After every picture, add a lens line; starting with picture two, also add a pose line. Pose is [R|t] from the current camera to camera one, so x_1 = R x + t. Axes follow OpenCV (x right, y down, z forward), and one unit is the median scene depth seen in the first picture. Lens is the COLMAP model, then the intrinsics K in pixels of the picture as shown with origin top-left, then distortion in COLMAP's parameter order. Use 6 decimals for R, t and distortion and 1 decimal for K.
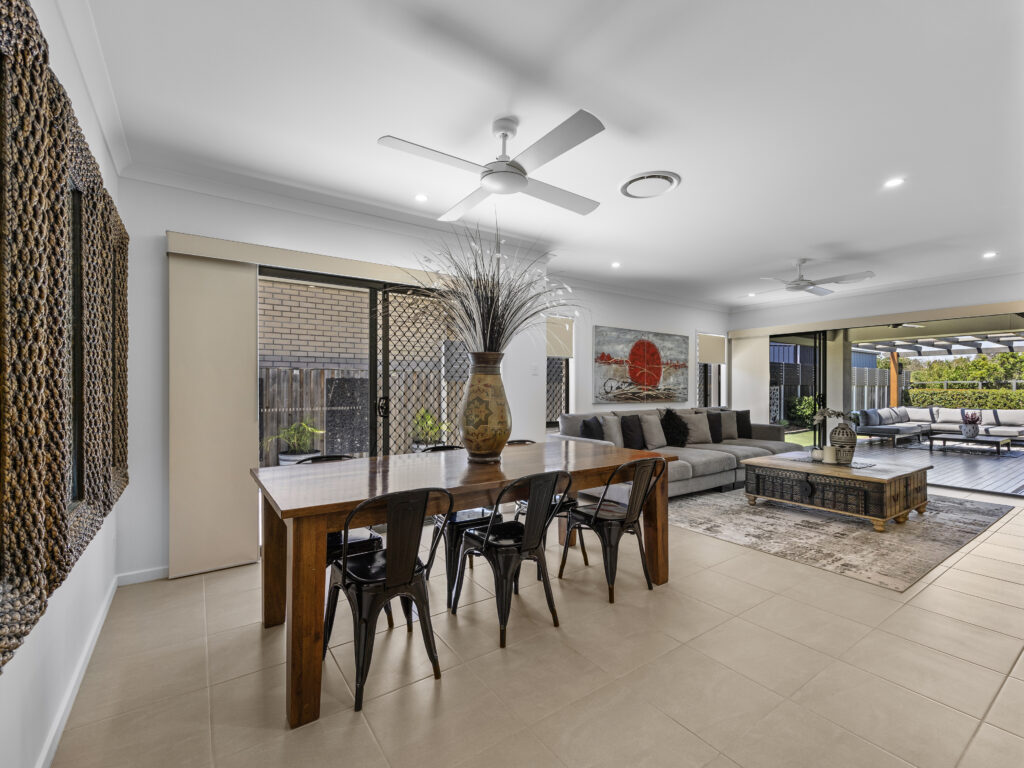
lens RADIAL K [[457.3, 0, 511.2], [0, 457.3, 386.4], [0, 0, 1]] dist [-0.000246, 0.000056]
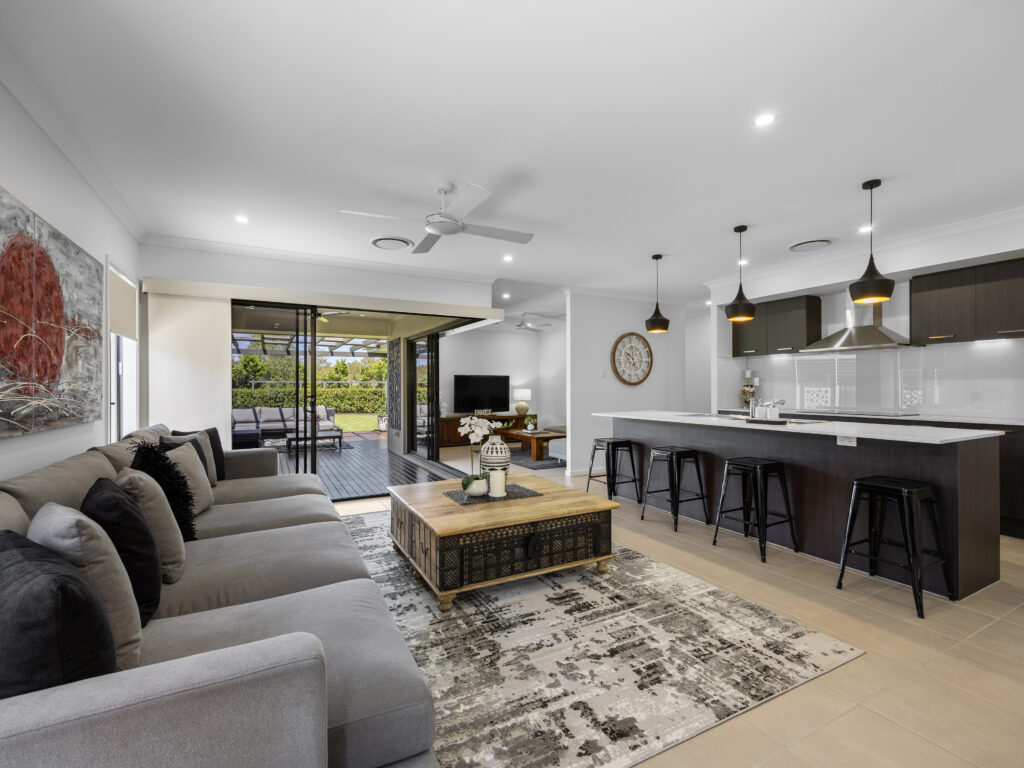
lens RADIAL K [[462.1, 0, 511.0], [0, 462.1, 390.3], [0, 0, 1]] dist [0.001971, 0.000378]
pose [[0.117108, -0.009231, 0.993076, 0.009213], [0.001295, 0.999957, 0.009142, 0.002338], [-0.993118, 0.000215, 0.117115, 0.644620]]
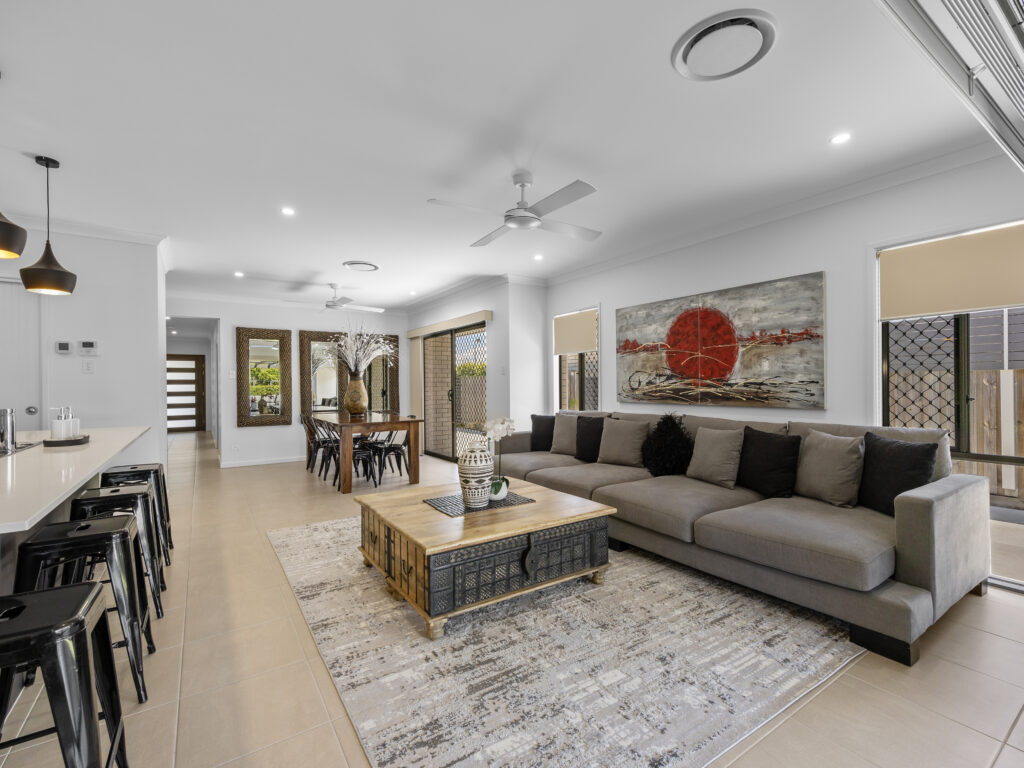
lens RADIAL K [[461.7, 0, 512.0], [0, 461.7, 384.0], [0, 0, 1]] dist [0.002117, 0.000169]
pose [[-0.018551, -0.004545, -0.999818, 0.971202], [0.009295, 0.999946, -0.004718, 0.006318], [0.999785, -0.009381, -0.018508, 0.767660]]
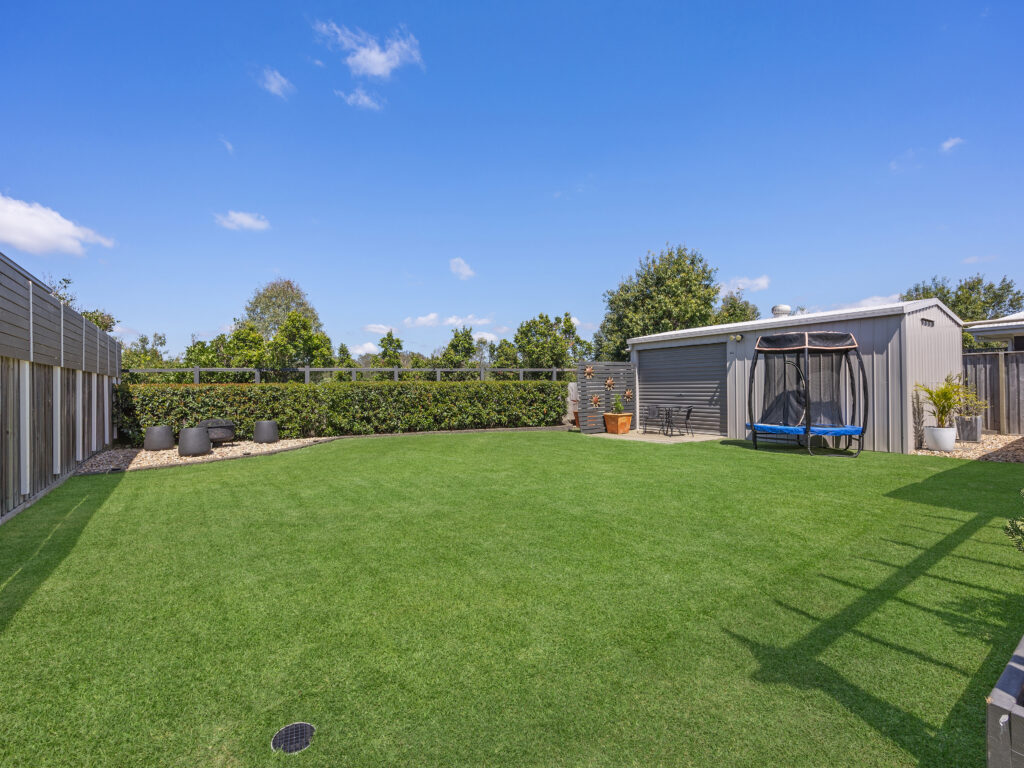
lens RADIAL K [[461.7, 0, 512.0], [0, 461.7, 384.0], [0, 0, 1]] dist [0.002117, 0.000169]
pose [[0.001232, 0.002363, 0.999996, 1.582390], [0.011193, 0.999935, -0.002376, 0.038197], [-0.999937, 0.011196, 0.001206, 2.297450]]
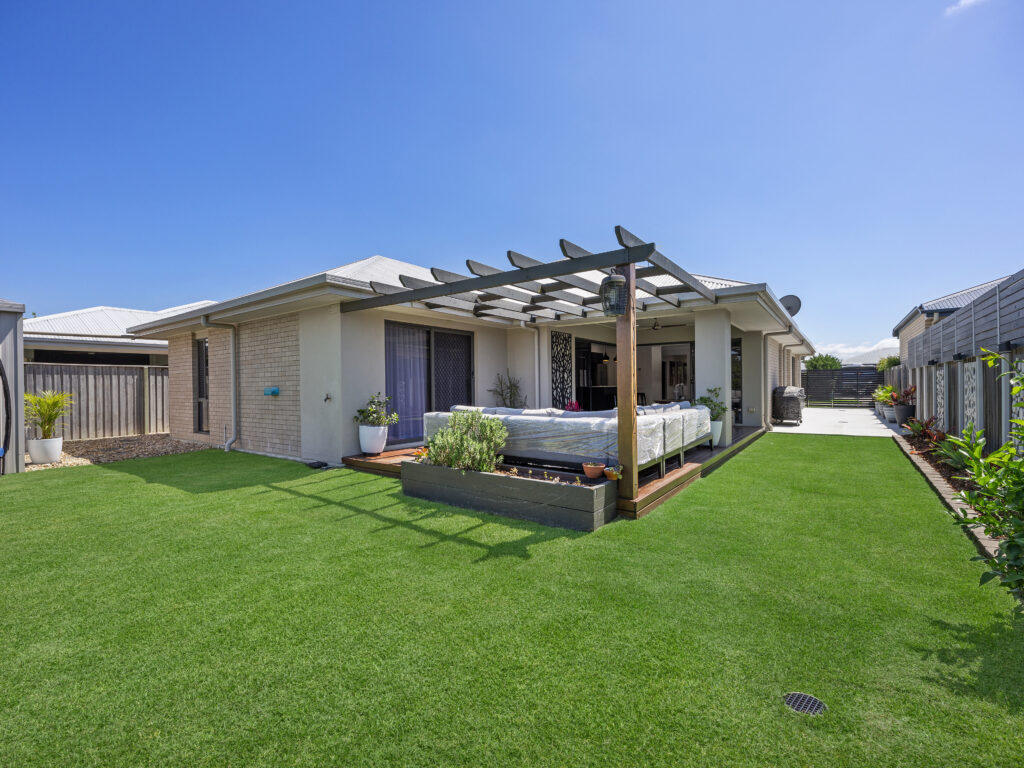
lens RADIAL K [[441.4, 0, 512.0], [0, 441.4, 384.0], [0, 0, 1]] dist [0.001008, 0.000006]
pose [[-0.946397, 0.008704, -0.322887, 2.071775], [0.010901, 0.999928, -0.004997, 0.043915], [0.322821, -0.008249, -0.946424, 2.604349]]
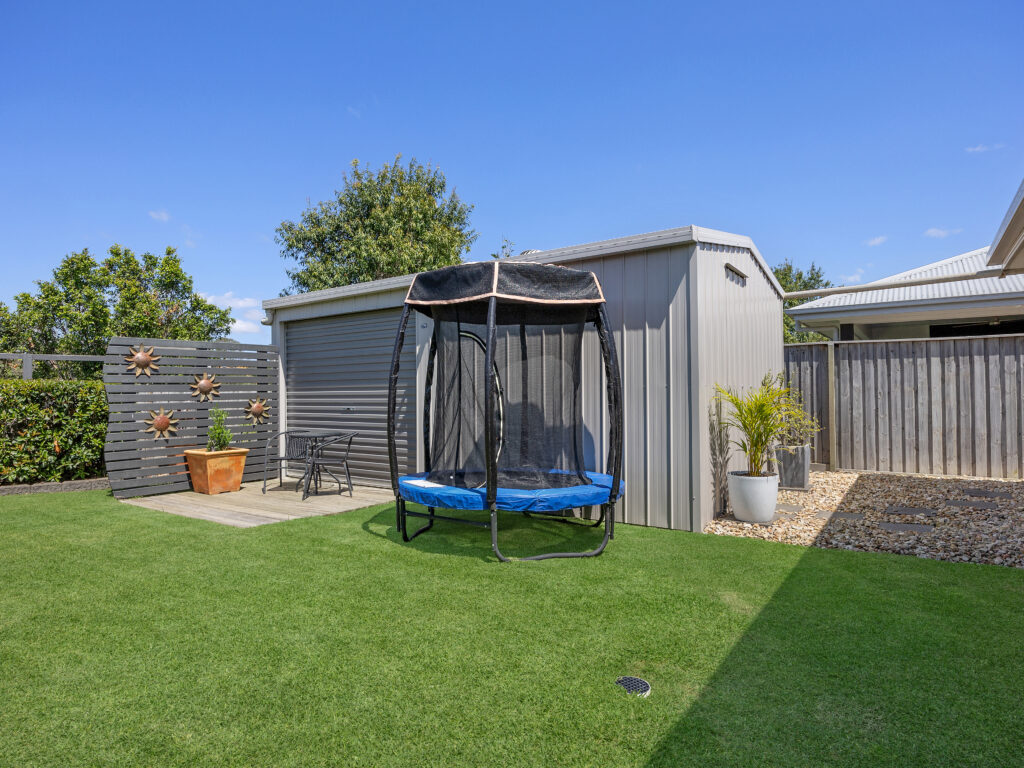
lens RADIAL K [[594.7, 0, 512.0], [0, 594.7, 384.0], [0, 0, 1]] dist [-0.002899, -0.001412]
pose [[-0.343221, 0.016829, 0.939104, 2.202094], [0.005733, 0.999858, -0.015822, 0.053118], [-0.939237, -0.000046, -0.343269, 1.713374]]
